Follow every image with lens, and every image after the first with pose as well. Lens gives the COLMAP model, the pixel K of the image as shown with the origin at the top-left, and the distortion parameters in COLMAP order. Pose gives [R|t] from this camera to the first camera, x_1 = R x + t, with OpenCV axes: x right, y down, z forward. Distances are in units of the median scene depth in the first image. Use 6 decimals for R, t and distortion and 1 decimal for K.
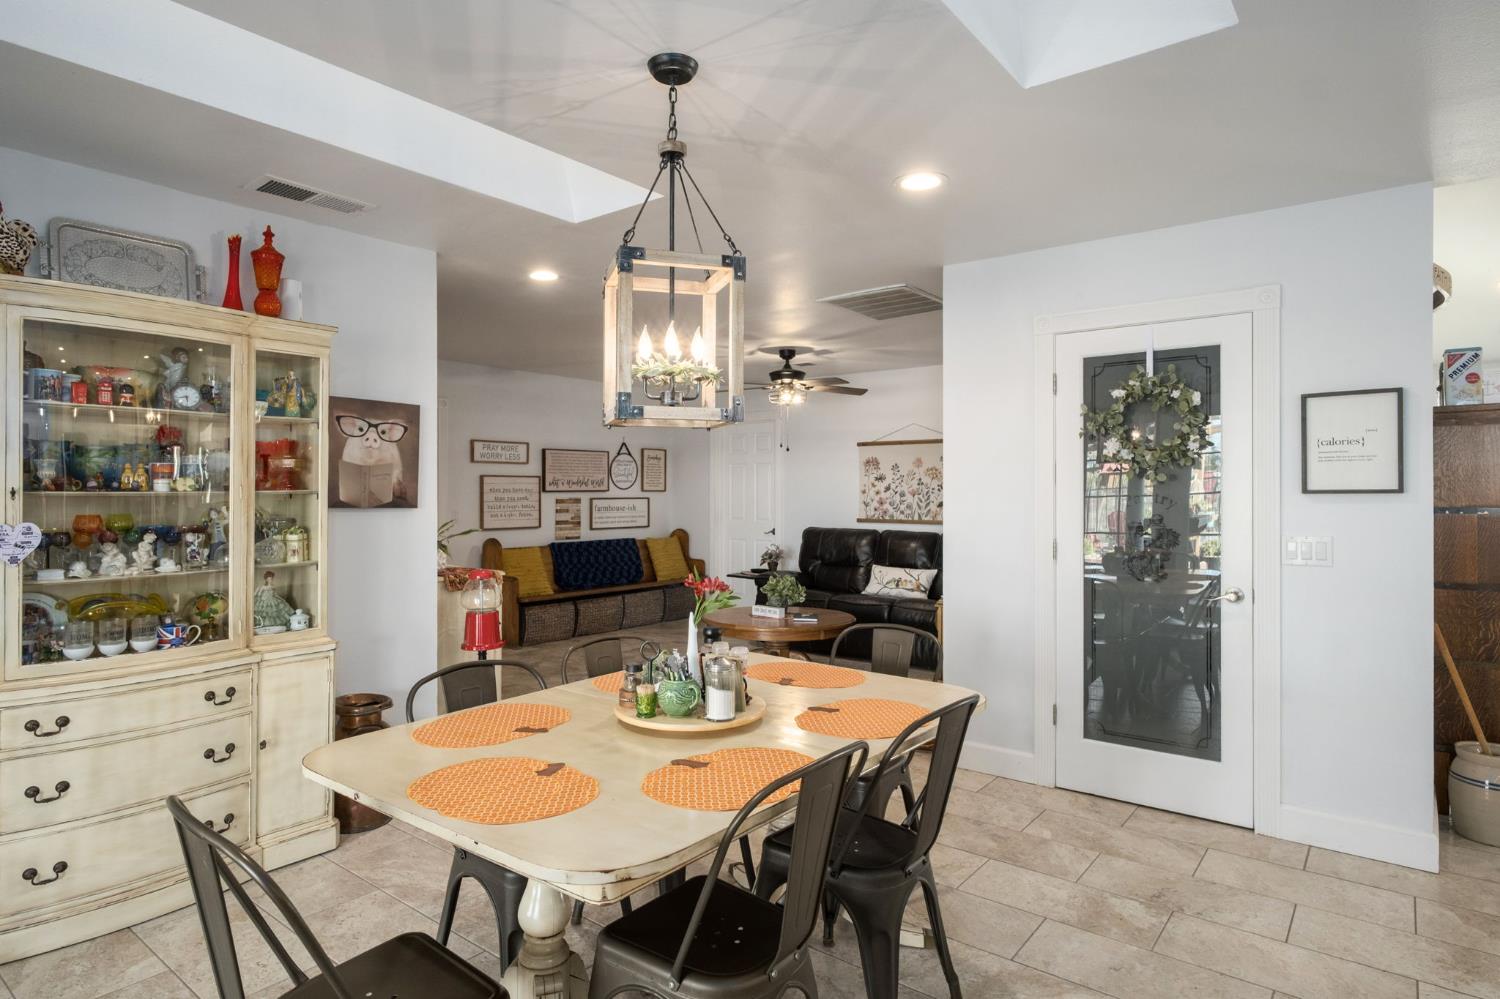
lens RADIAL K [[851.6, 0, 718.9], [0, 851.6, 493.5], [0, 0, 1]] dist [0.001721, 0.000623]
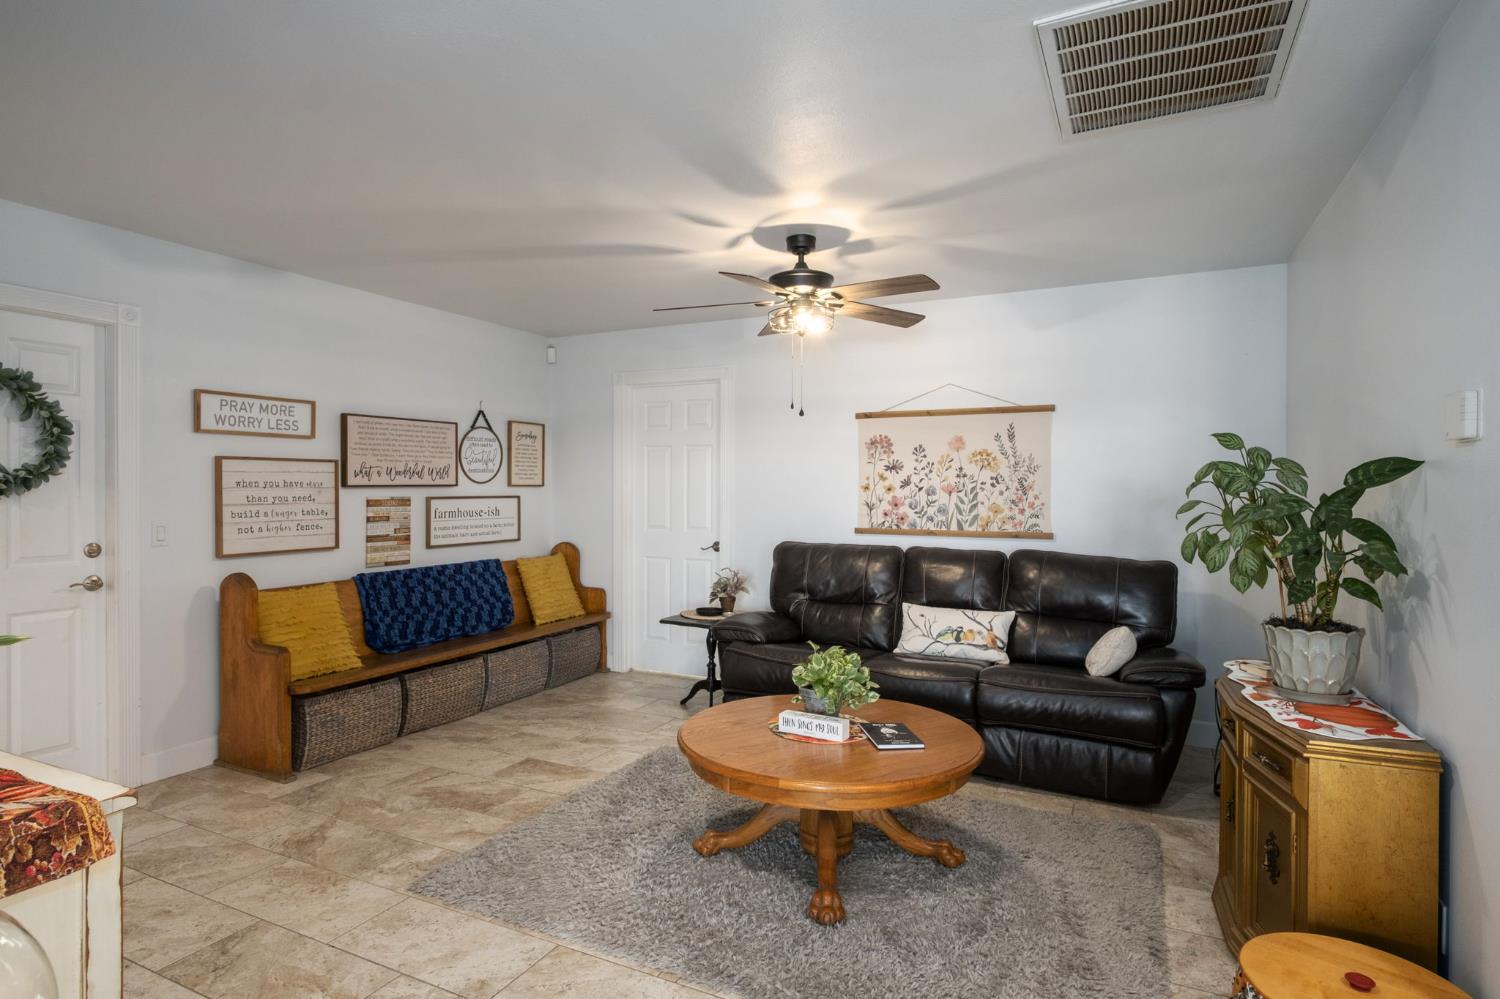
lens RADIAL K [[823.3, 0, 732.2], [0, 823.3, 496.0], [0, 0, 1]] dist [-0.001073, -0.000355]
pose [[0.975781, -0.001290, 0.218748, -0.070378], [-0.000733, 0.999958, 0.009168, -0.001247], [-0.218750, -0.009106, 0.975738, 0.396614]]
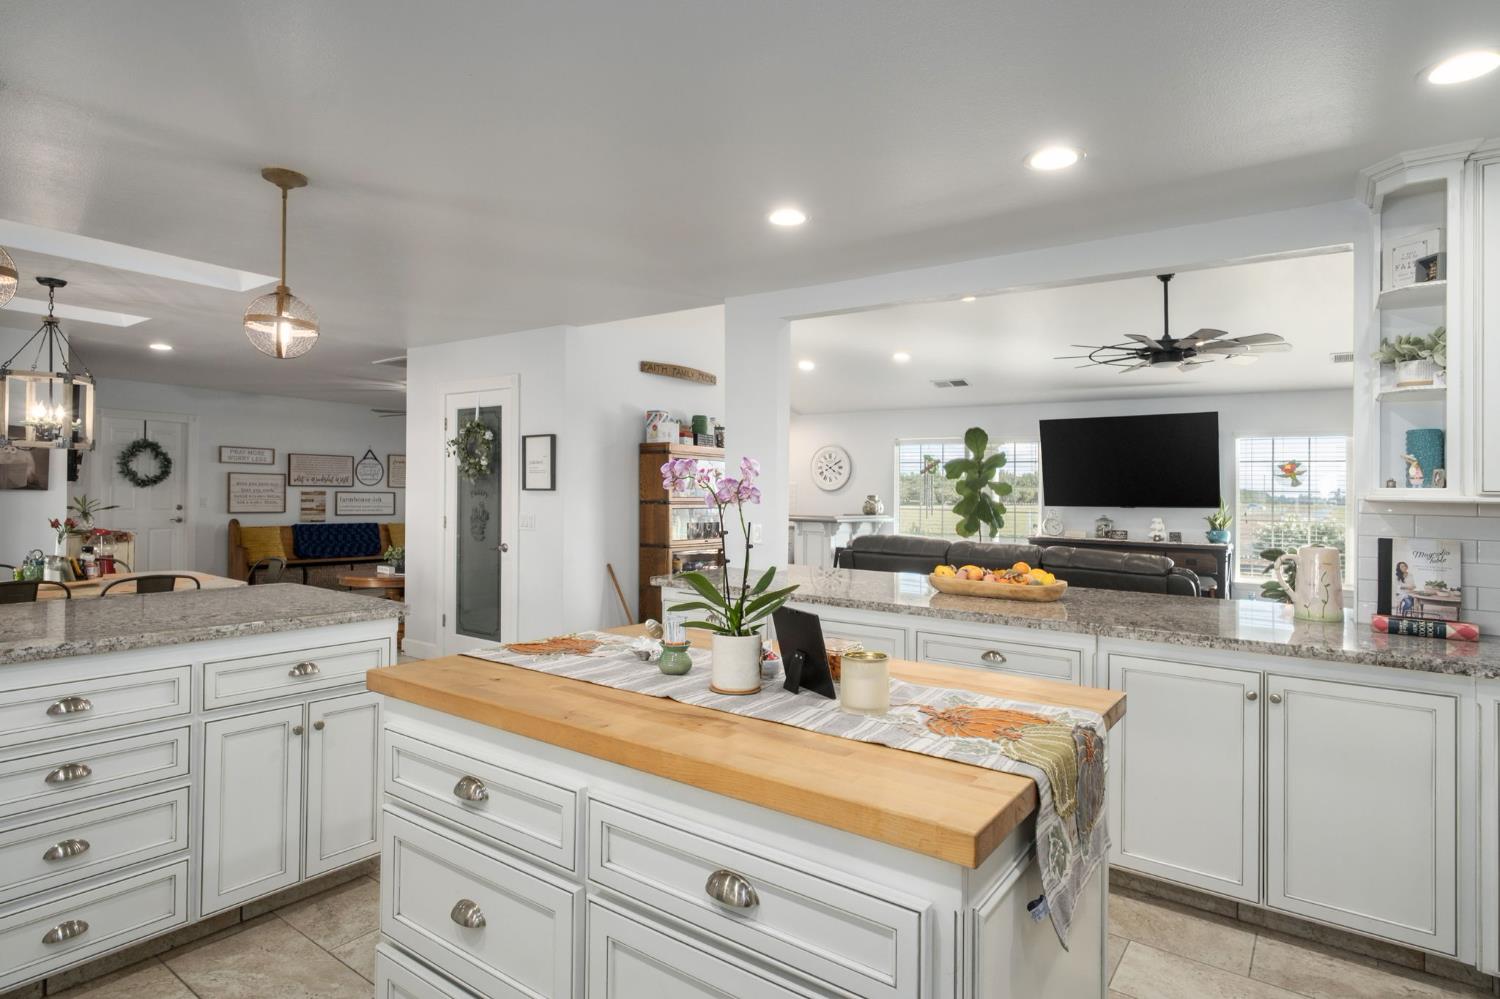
lens RADIAL K [[808.9, 0, 726.1], [0, 808.9, 518.1], [0, 0, 1]] dist [0.000568, -0.000110]
pose [[0.998797, 0.017831, 0.045672, 0.427525], [-0.019054, 0.999468, 0.026483, 0.001987], [-0.045176, -0.027321, 0.998605, -0.301852]]
